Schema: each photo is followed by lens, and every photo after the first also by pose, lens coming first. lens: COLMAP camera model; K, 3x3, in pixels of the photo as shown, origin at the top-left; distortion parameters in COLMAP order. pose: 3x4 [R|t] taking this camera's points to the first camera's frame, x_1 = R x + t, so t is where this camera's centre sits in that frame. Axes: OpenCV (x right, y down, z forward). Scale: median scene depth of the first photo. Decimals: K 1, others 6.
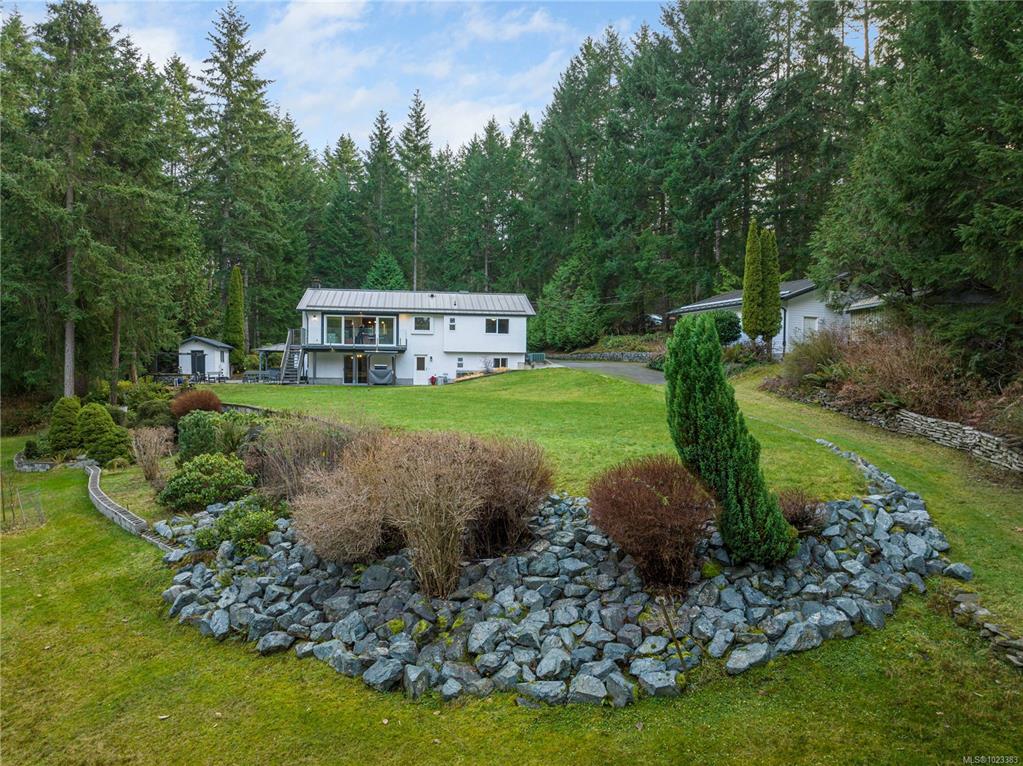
lens RADIAL K [[705.3, 0, 511.1], [0, 705.3, 424.5], [0, 0, 1]] dist [-0.039898, -0.002129]
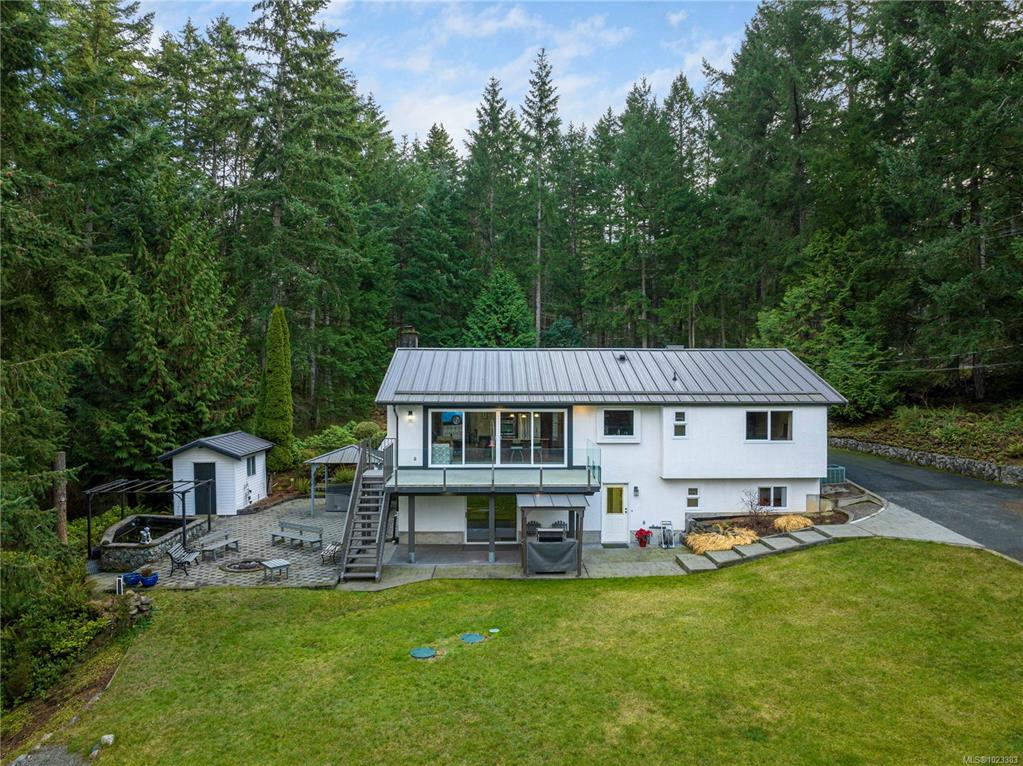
lens RADIAL K [[711.1, 0, 511.5], [0, 711.1, 383.0], [0, 0, 1]] dist [-0.035189, -0.000965]
pose [[0.993087, -0.011035, -0.116859, -0.107087], [0.004176, 0.998263, -0.058773, -0.106772], [0.117305, 0.057878, 0.991408, 0.363744]]
